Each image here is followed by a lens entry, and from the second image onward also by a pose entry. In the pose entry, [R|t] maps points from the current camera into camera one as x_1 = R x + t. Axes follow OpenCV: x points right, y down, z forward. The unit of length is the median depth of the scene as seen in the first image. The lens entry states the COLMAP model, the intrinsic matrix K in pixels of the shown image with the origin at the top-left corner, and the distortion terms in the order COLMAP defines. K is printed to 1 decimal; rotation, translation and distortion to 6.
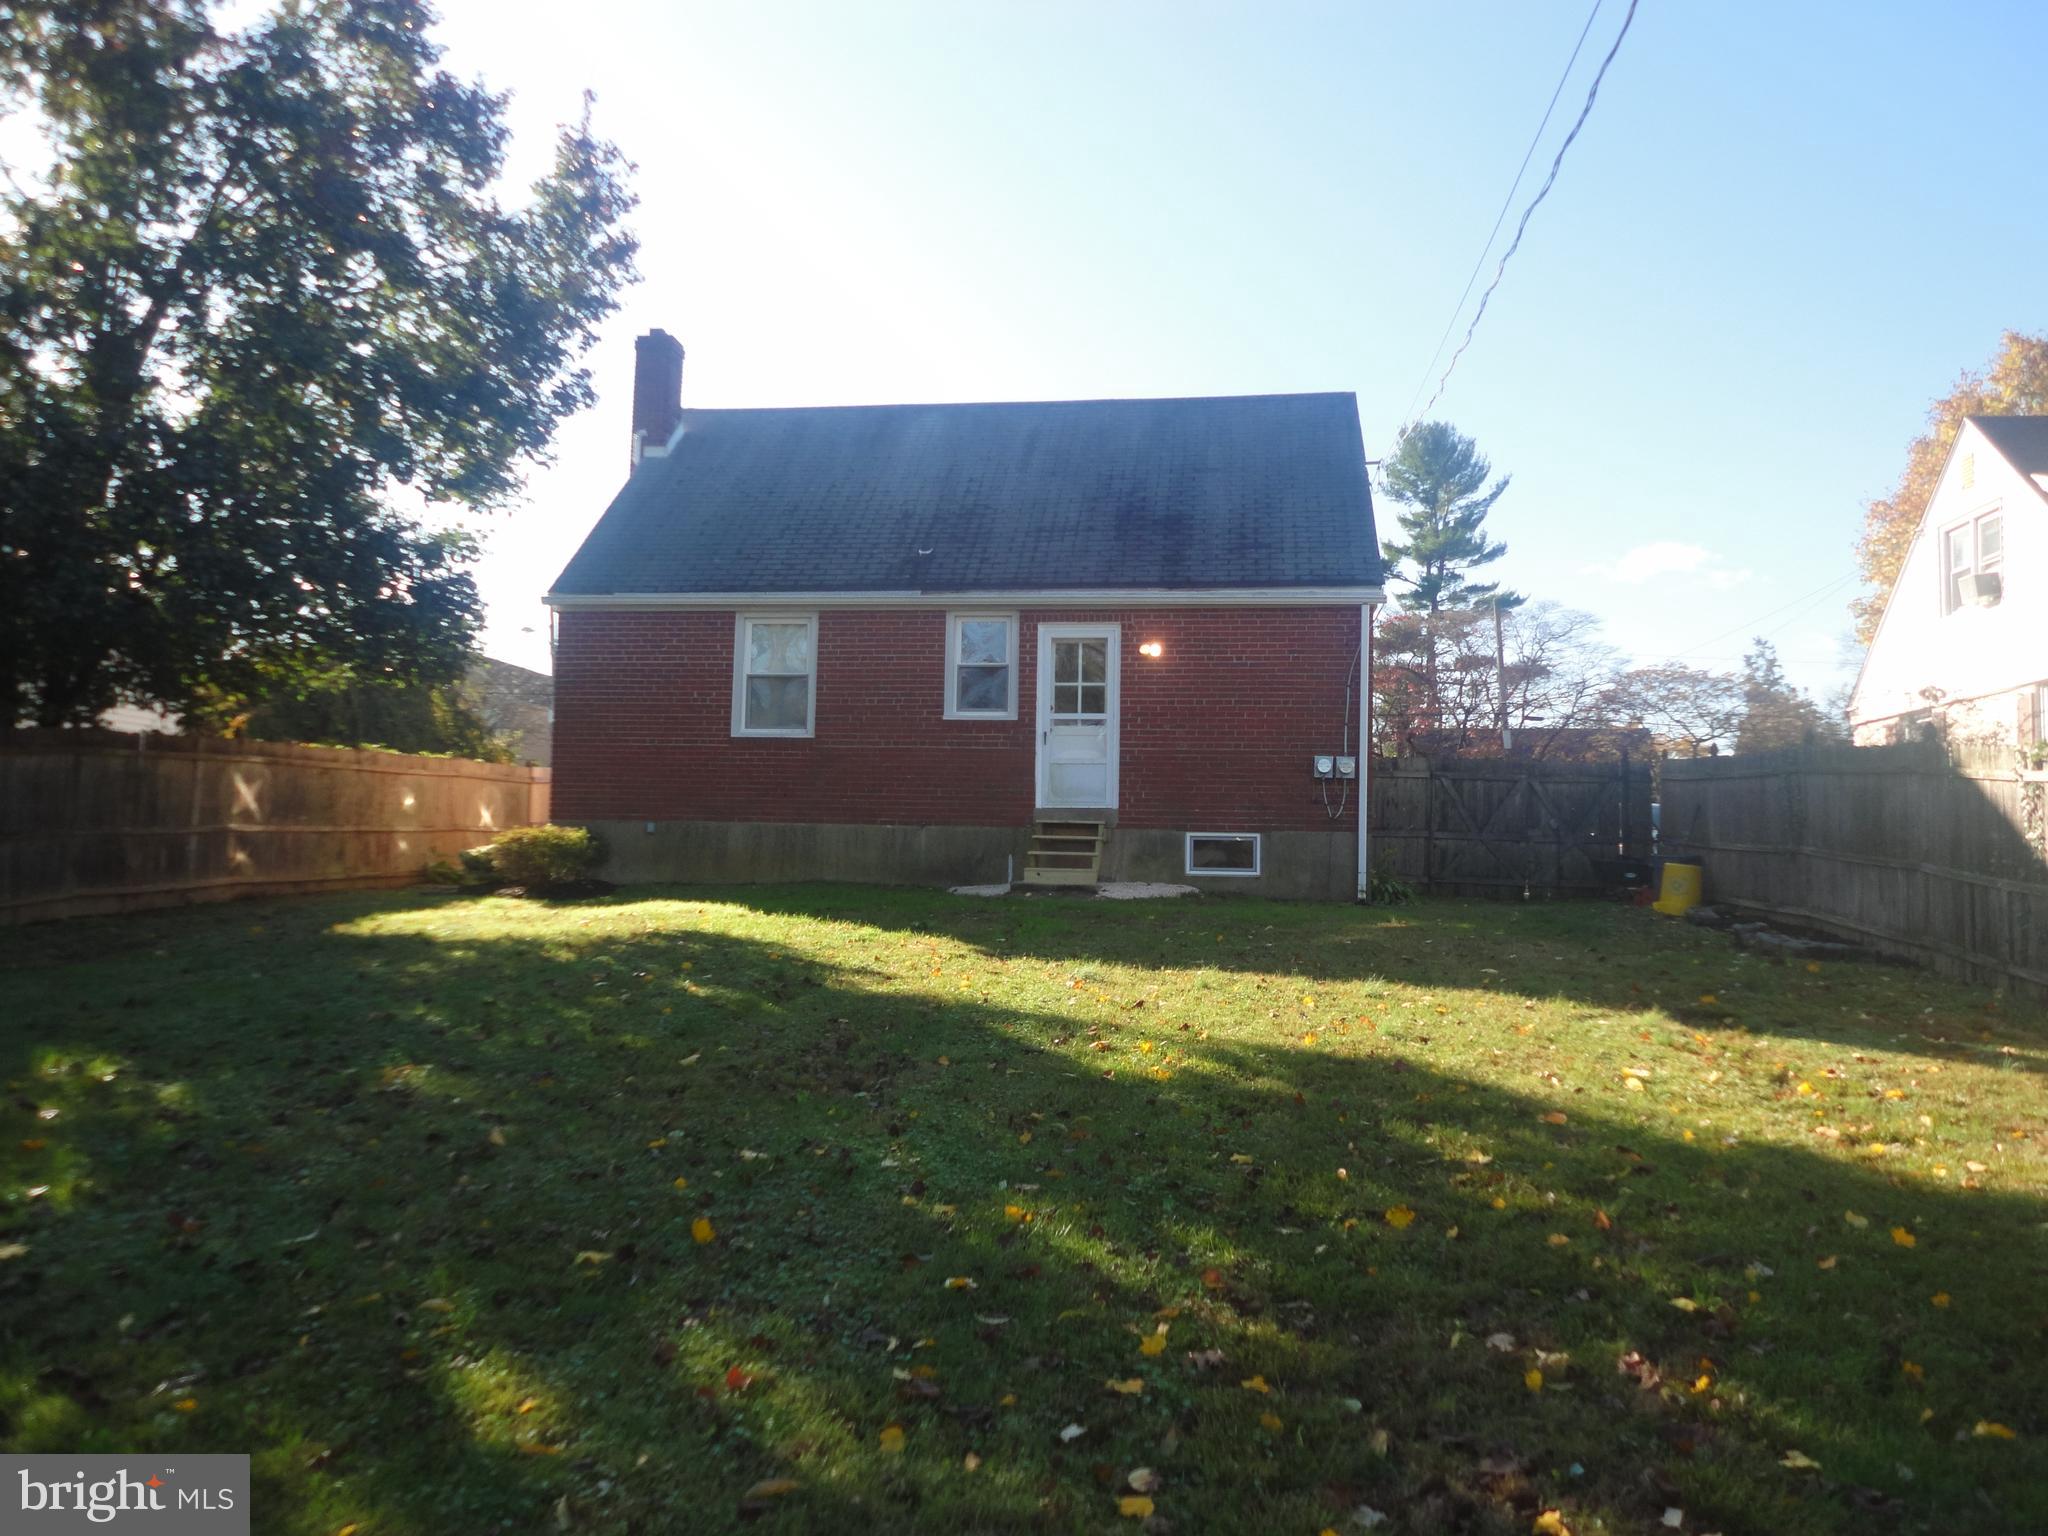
lens RADIAL K [[1495.9, 0, 1027.6], [0, 1495.9, 760.4], [0, 0, 1]] dist [0.026710, 0.001016]
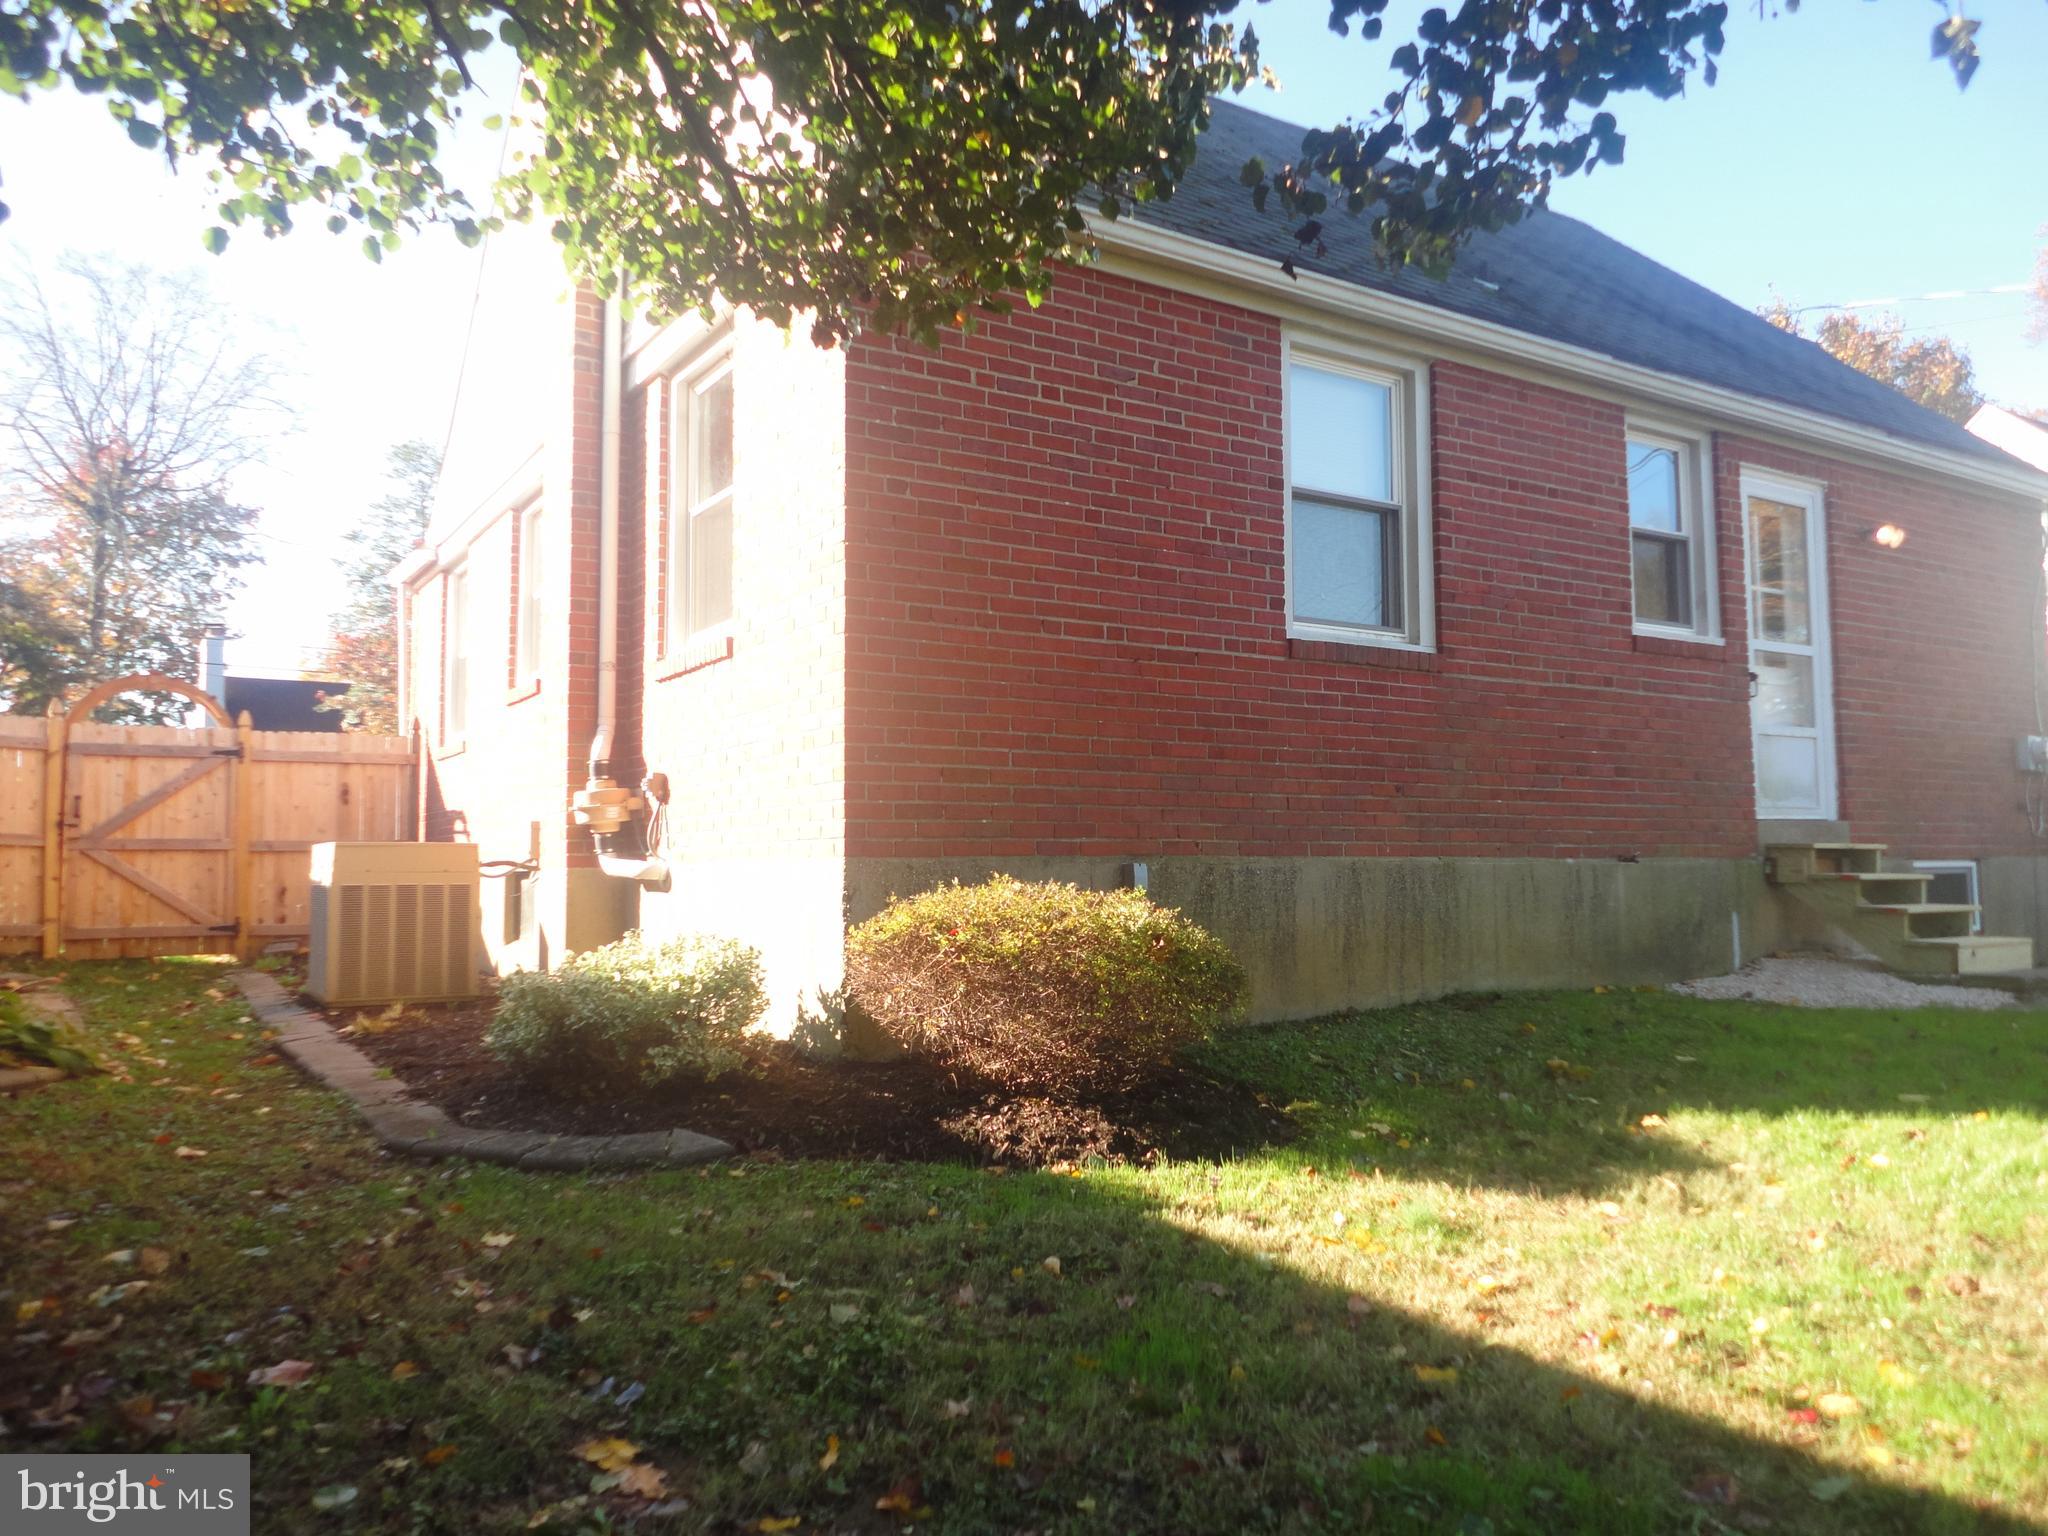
lens RADIAL K [[1482.1, 0, 1024.0], [0, 1482.1, 768.0], [0, 0, 1]] dist [0.002720, 0.005458]
pose [[0.770291, 0.019208, 0.637403, -0.495152], [-0.019782, 0.999785, -0.006222, 0.022061], [-0.637385, -0.007816, 0.770506, 0.748402]]
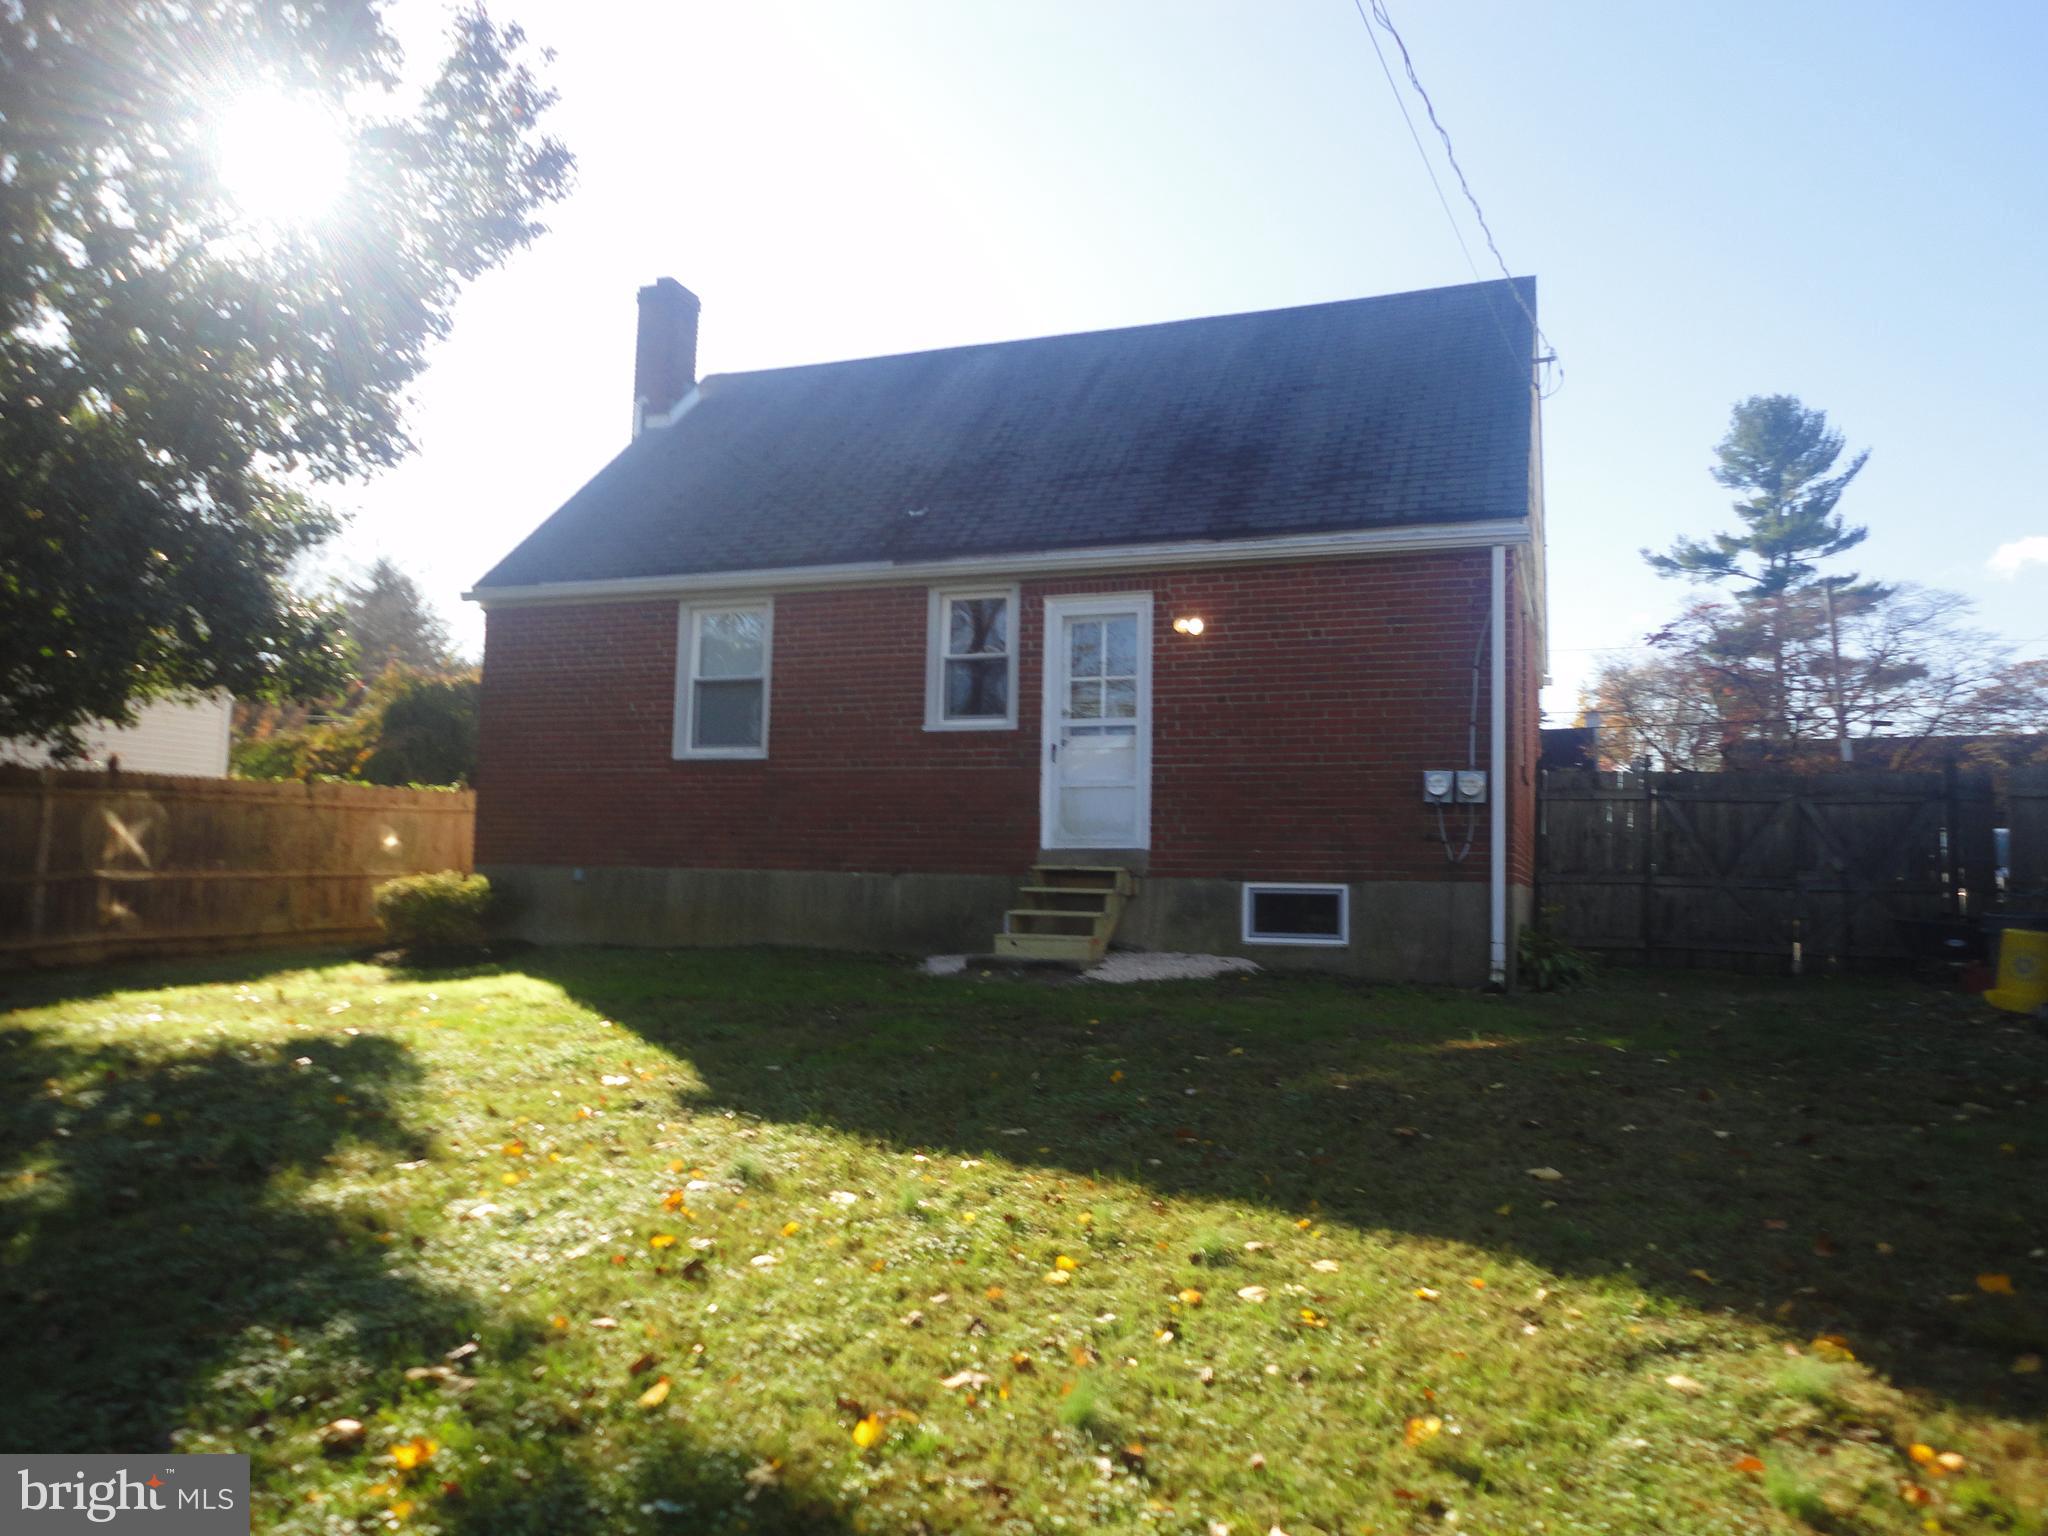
lens RADIAL K [[1482.1, 0, 1024.0], [0, 1482.1, 768.0], [0, 0, 1]] dist [0.002720, 0.005458]
pose [[0.975500, -0.016470, -0.219384, 0.153207], [0.013799, 0.999811, -0.013701, 0.002182], [0.219568, 0.010338, 0.975542, 0.282990]]
